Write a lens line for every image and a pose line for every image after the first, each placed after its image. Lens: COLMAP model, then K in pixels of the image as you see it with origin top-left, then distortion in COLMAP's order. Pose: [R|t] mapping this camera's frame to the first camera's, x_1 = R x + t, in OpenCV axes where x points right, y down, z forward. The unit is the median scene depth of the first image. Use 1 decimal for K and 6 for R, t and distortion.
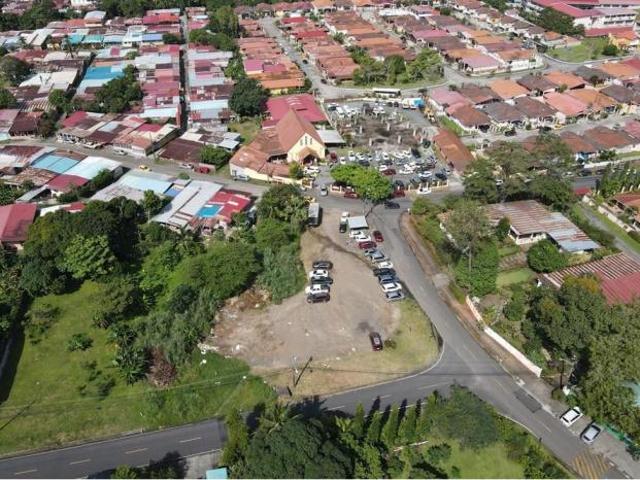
lens RADIAL K [[526.7, 0, 319.5], [0, 526.7, 241.2], [0, 0, 1]] dist [0.006140, 0.037652]
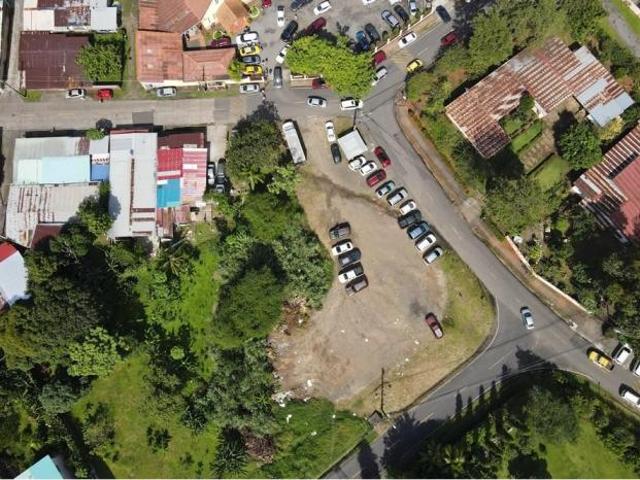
lens RADIAL K [[526.7, 0, 324.2], [0, 526.7, 239.8], [0, 0, 1]] dist [0.006140, 0.037652]
pose [[0.931862, -0.360339, 0.042296, -0.052980], [0.228052, 0.672412, 0.704170, -0.496497], [-0.282180, -0.646543, 0.708771, 0.333293]]
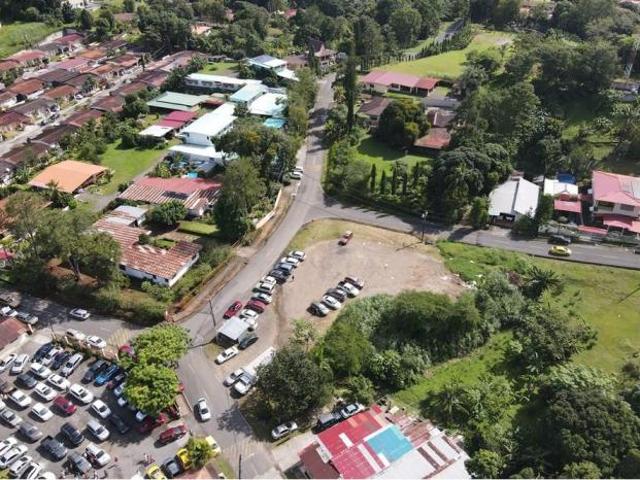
lens RADIAL K [[526.7, 0, 321.9], [0, 526.7, 239.9], [0, 0, 1]] dist [0.006140, 0.037652]
pose [[-0.792314, -0.345145, 0.503104, -0.362766], [0.359915, 0.401433, 0.842207, -0.669904], [-0.492646, 0.848367, -0.193838, 0.939151]]
